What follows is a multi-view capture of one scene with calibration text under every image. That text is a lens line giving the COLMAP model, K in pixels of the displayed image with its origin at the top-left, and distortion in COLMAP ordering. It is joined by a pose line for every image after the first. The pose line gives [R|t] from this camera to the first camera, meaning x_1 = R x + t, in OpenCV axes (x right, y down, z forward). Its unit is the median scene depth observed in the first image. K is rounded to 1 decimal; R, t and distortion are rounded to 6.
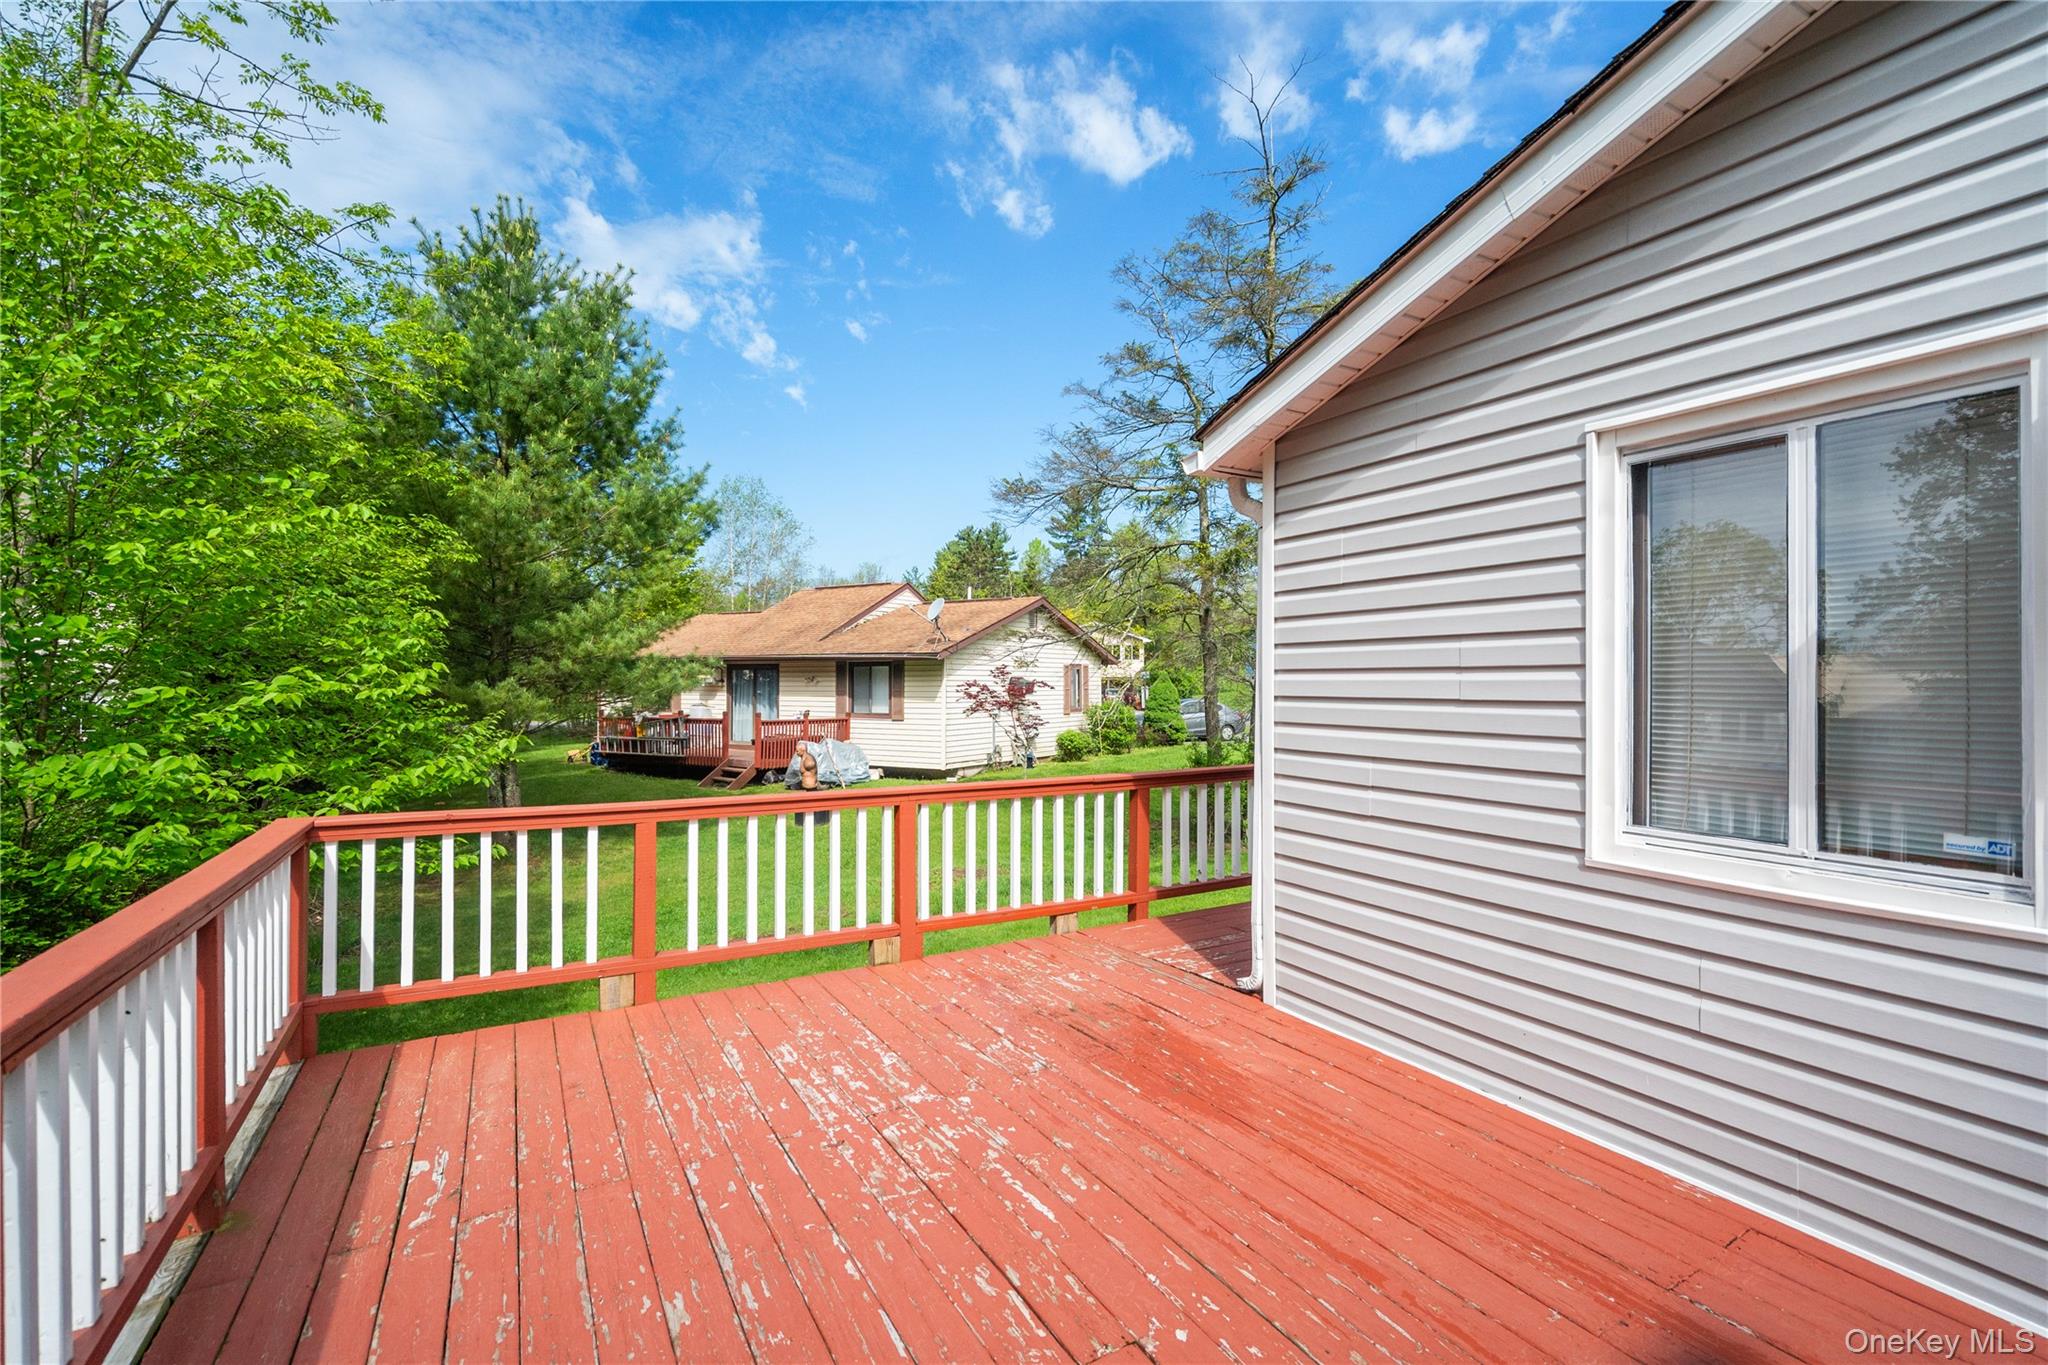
lens RADIAL K [[942.3, 0, 1022.2], [0, 942.3, 674.5], [0, 0, 1]] dist [-0.001826, 0.000559]
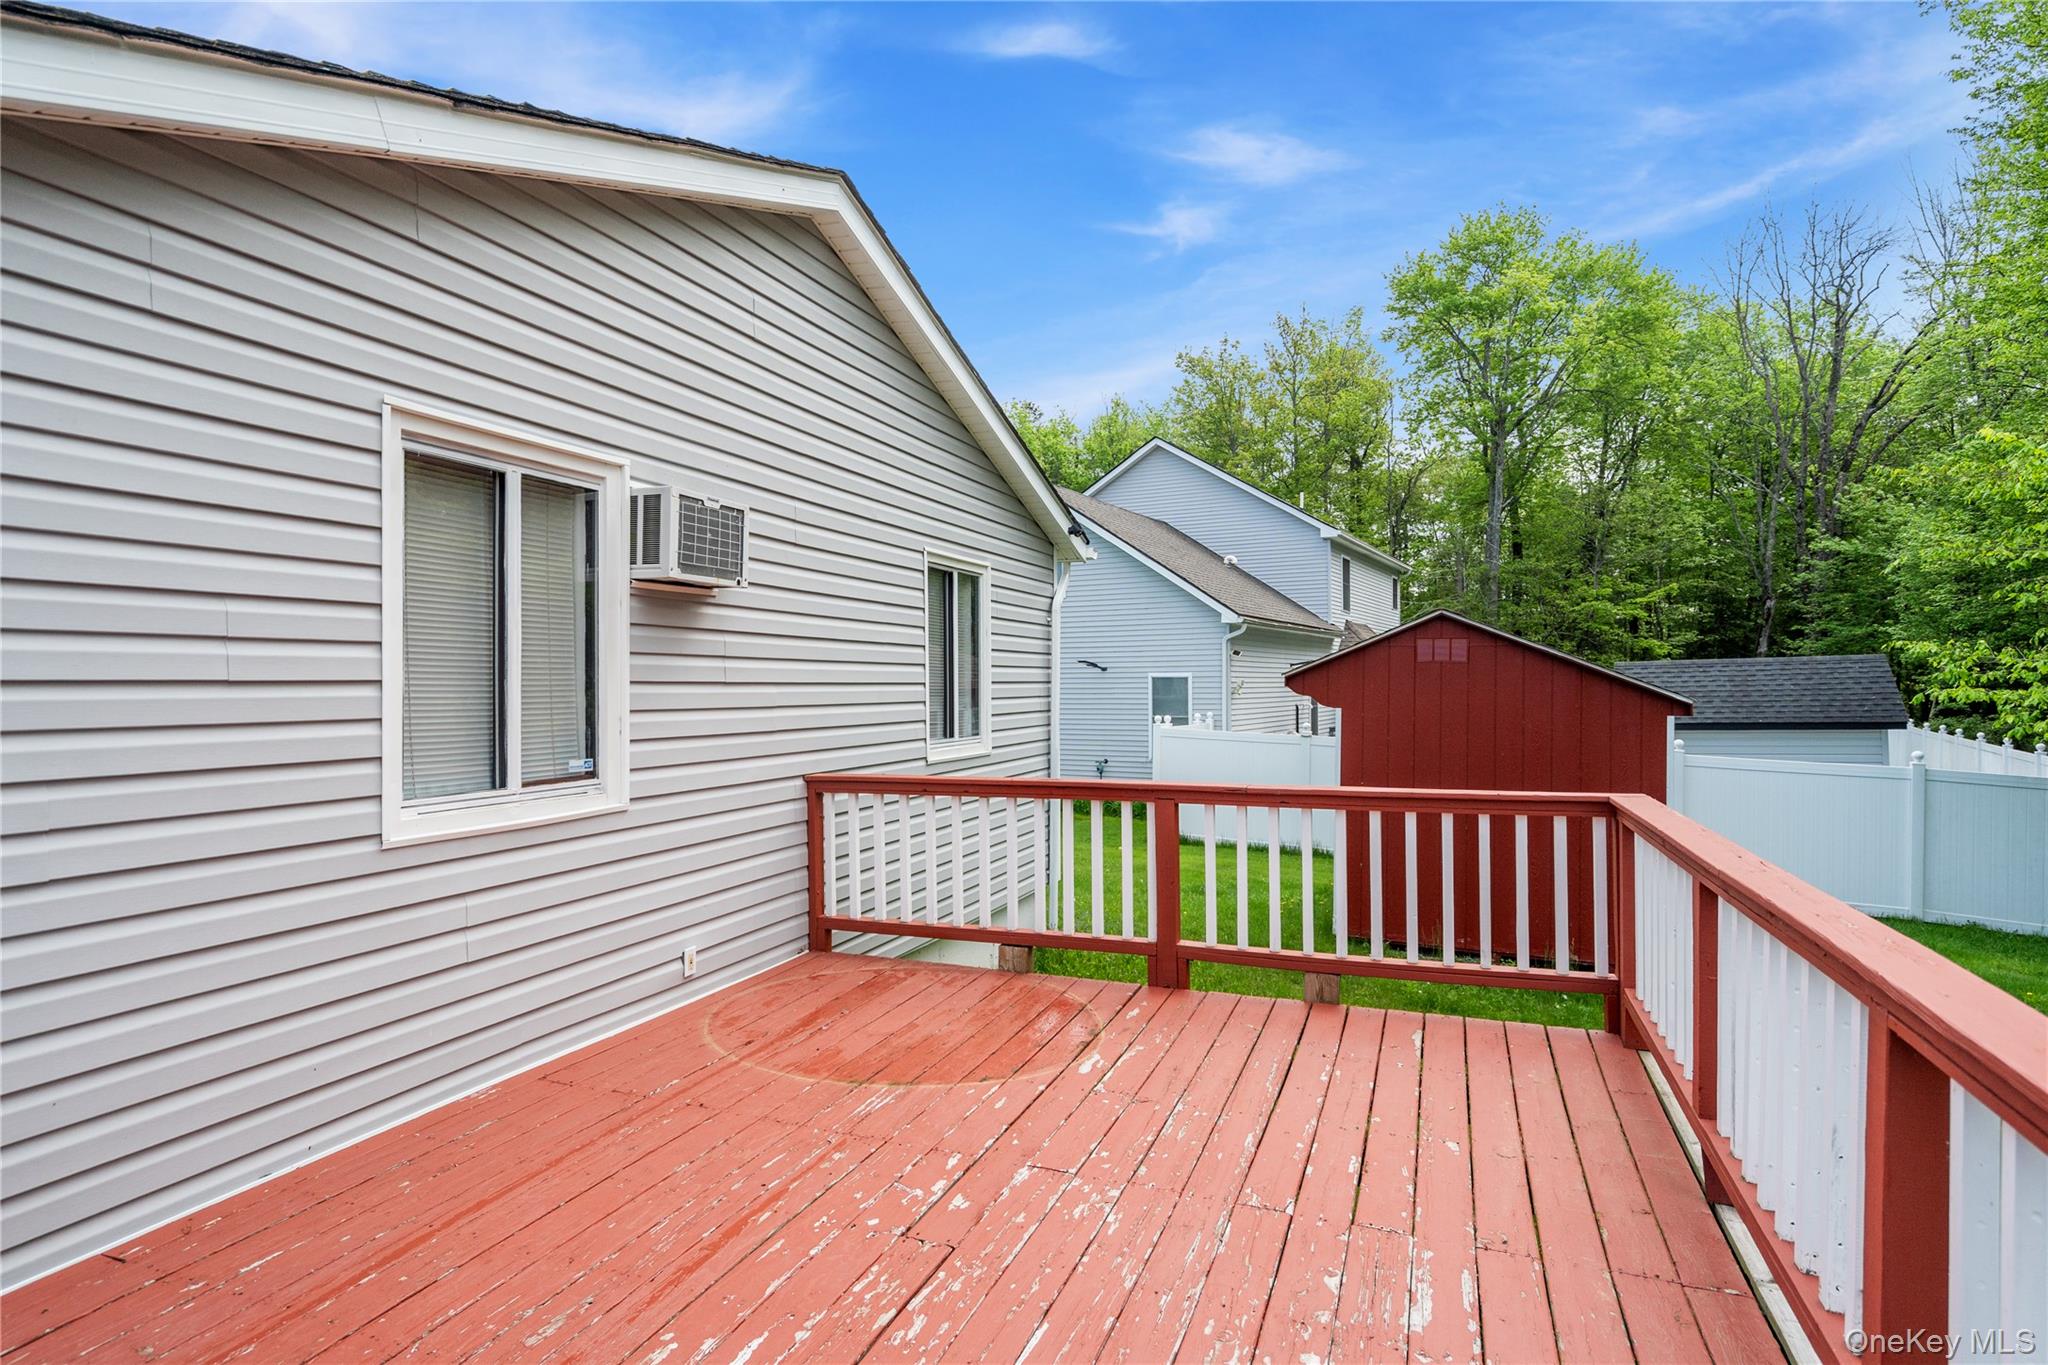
lens RADIAL K [[1107.7, 0, 1020.0], [0, 1107.7, 684.9], [0, 0, 1]] dist [0.041886, 0.000052]
pose [[-0.650619, 0.000999, 0.759403, -0.830337], [-0.002602, 0.999990, -0.003545, 0.042899], [-0.759399, -0.004282, -0.650611, 1.477990]]
